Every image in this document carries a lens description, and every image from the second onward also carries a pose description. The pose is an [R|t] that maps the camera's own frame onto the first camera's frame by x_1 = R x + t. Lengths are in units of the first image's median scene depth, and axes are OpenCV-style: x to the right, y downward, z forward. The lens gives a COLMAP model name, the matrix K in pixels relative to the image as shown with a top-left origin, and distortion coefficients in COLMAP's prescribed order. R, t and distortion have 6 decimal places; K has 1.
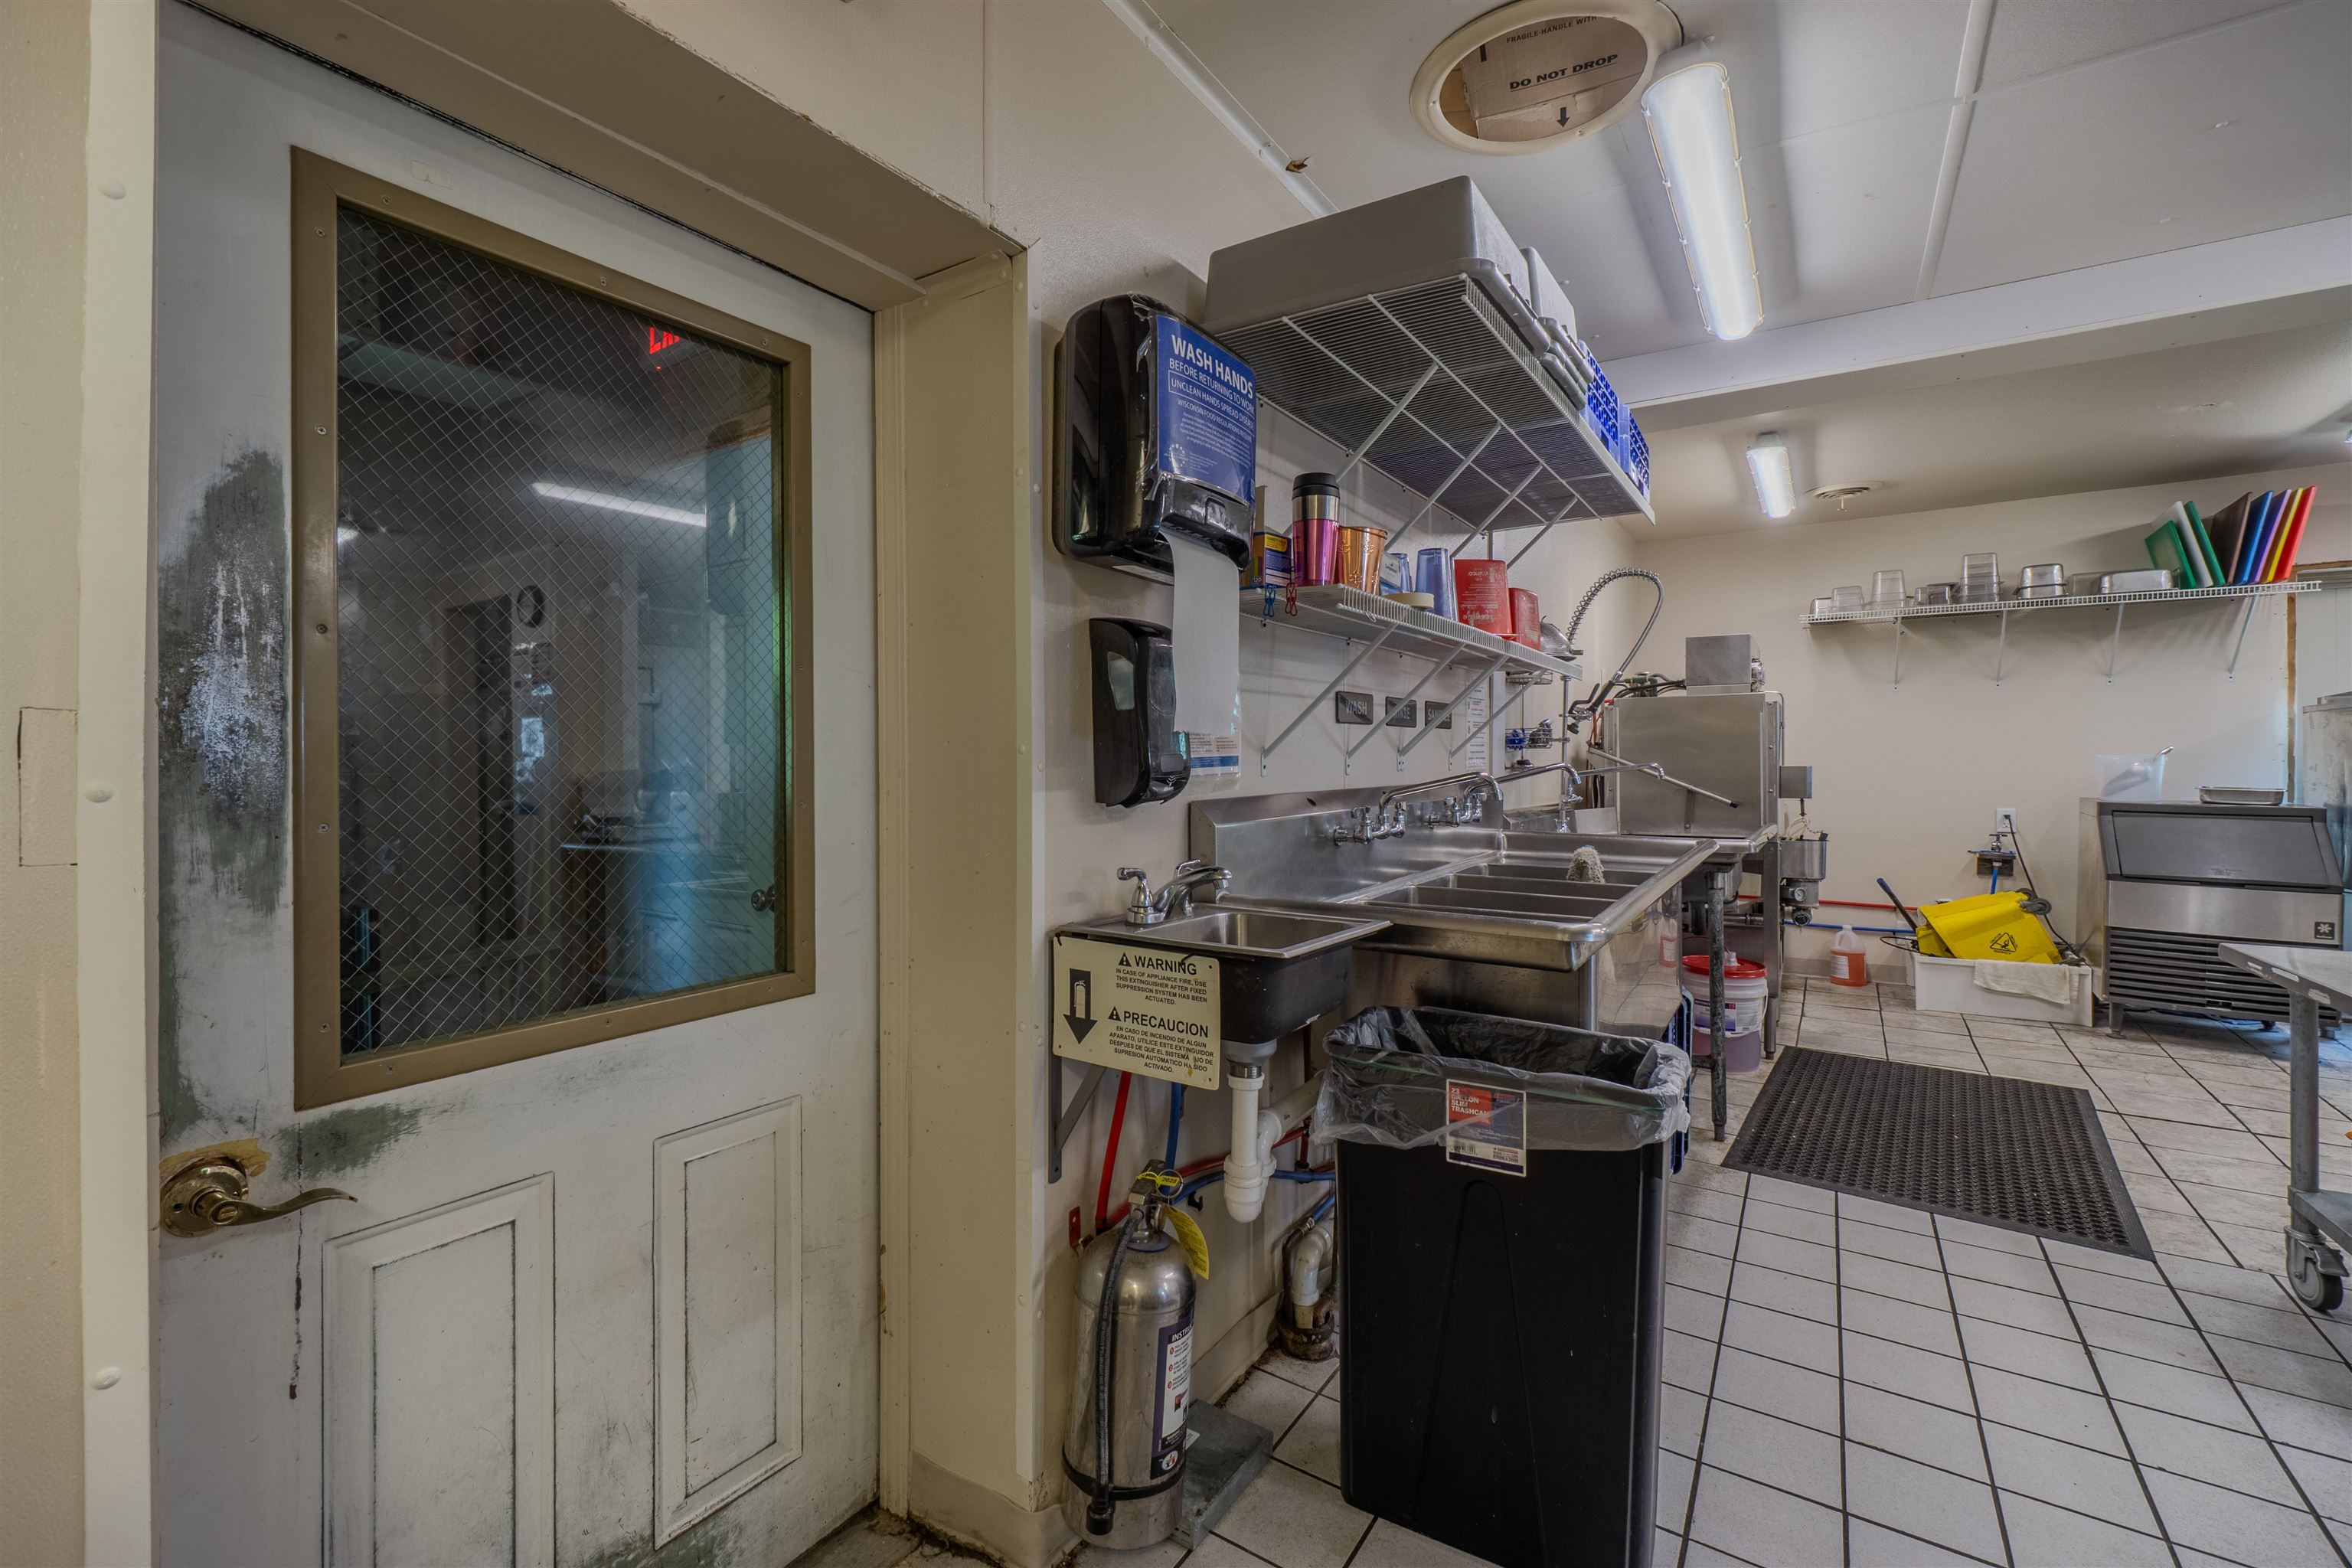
lens RADIAL K [[1015.7, 0, 1120.6], [0, 1015.7, 773.3], [0, 0, 1]] dist [0.001701, 0.000423]
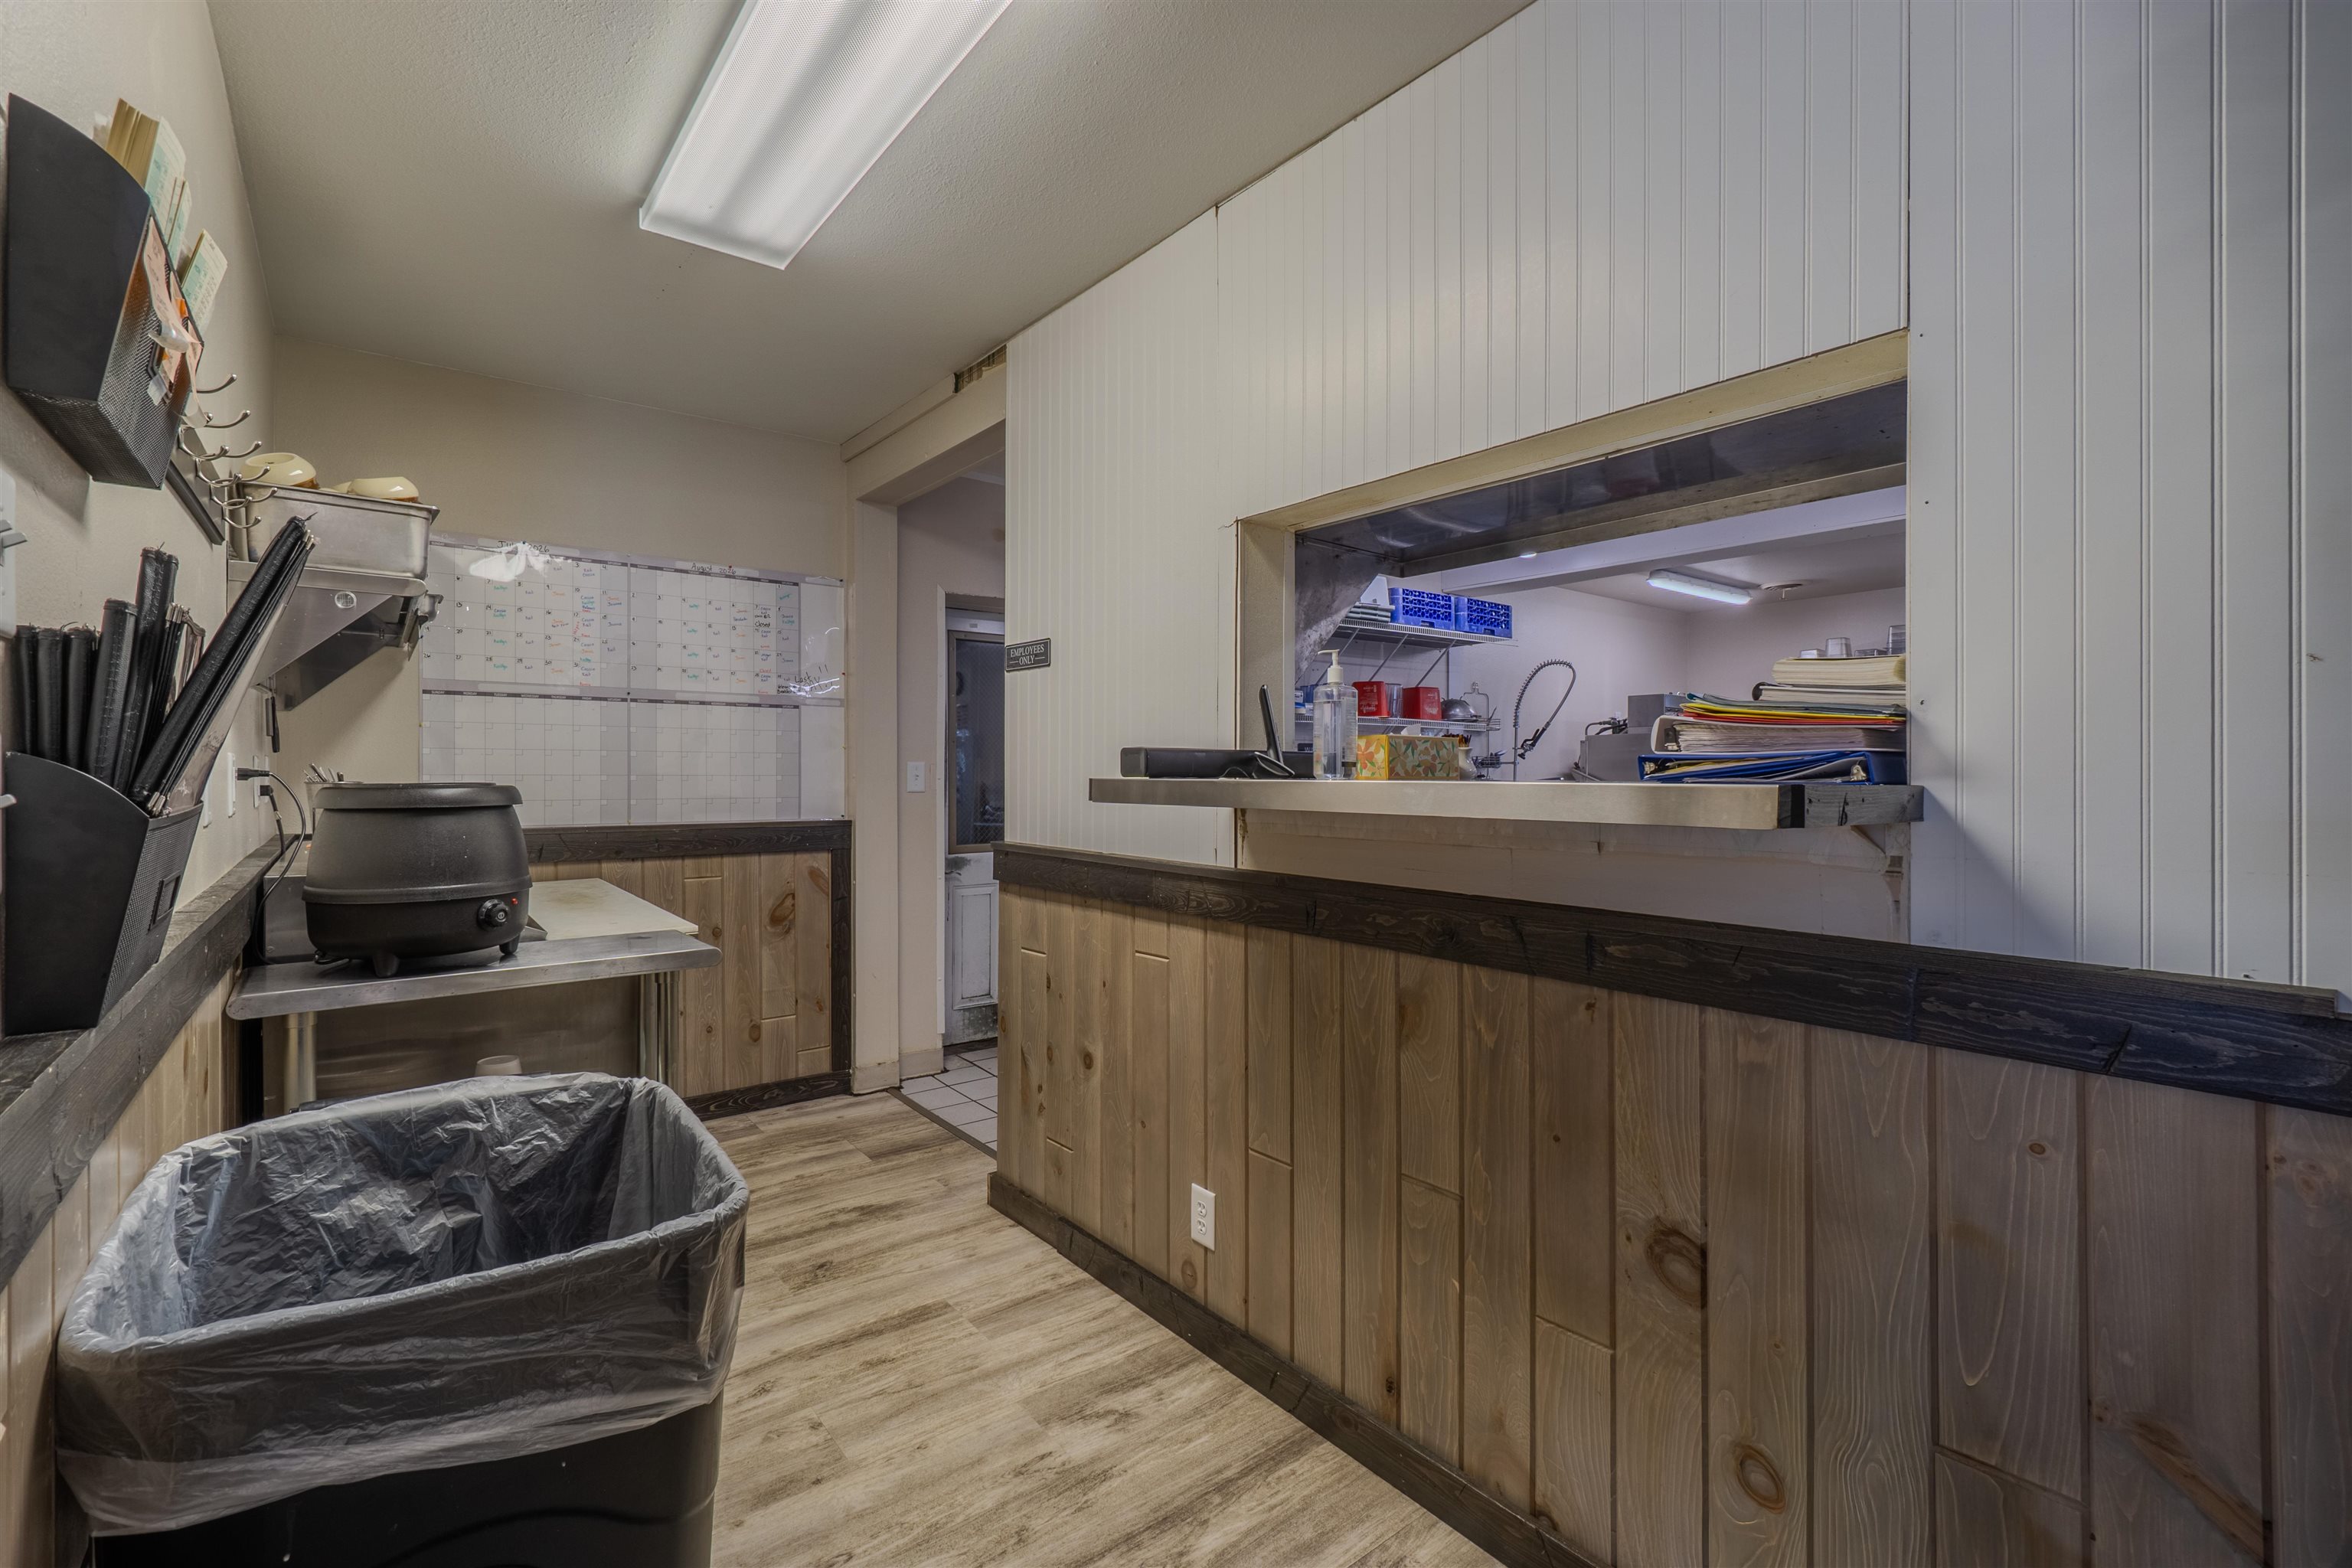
lens RADIAL K [[1021.5, 0, 1148.3], [0, 1021.5, 777.5], [0, 0, 1]] dist [-0.001539, -0.000187]
pose [[0.953502, 0.002232, -0.301377, 0.364419], [-0.004912, 0.999955, -0.008136, 0.009631], [0.301345, 0.009238, 0.953470, -0.806352]]
